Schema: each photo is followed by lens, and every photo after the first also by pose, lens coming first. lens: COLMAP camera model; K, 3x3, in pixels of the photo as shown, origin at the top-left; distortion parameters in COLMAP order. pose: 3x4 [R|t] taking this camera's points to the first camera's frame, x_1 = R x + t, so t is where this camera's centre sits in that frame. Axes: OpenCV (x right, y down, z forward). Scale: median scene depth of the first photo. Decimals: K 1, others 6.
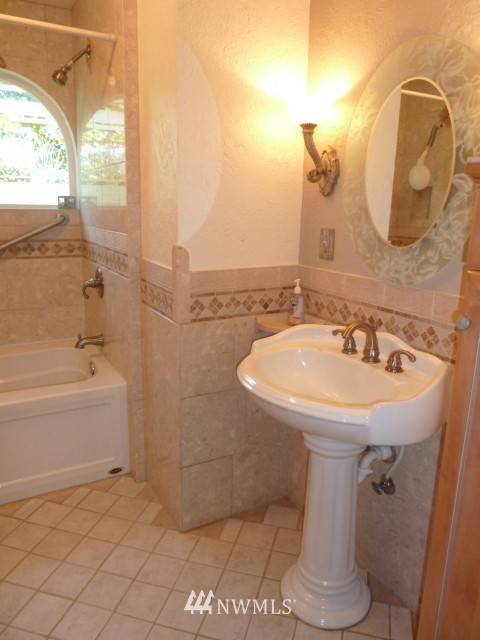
lens RADIAL K [[476.8, 0, 240.0], [0, 476.8, 320.0], [0, 0, 1]] dist [-0.031457, 0.002832]
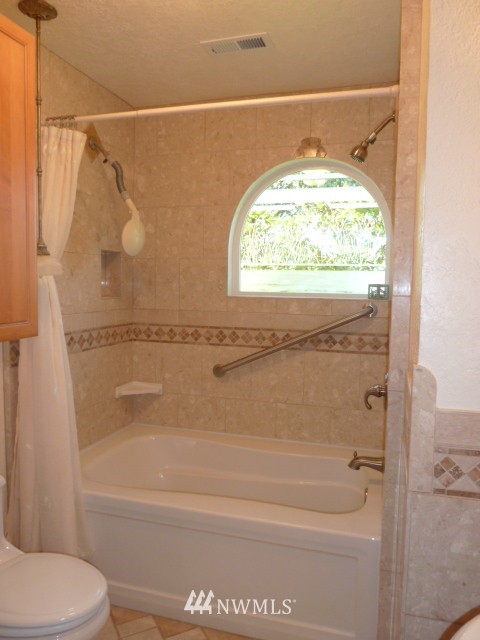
lens RADIAL K [[476.8, 0, 240.0], [0, 476.8, 320.0], [0, 0, 1]] dist [-0.031457, 0.002832]
pose [[0.688777, 0.044086, -0.723631, 0.097776], [-0.168334, 0.980595, -0.100485, -0.070401], [0.705159, 0.191023, 0.682833, 0.248214]]
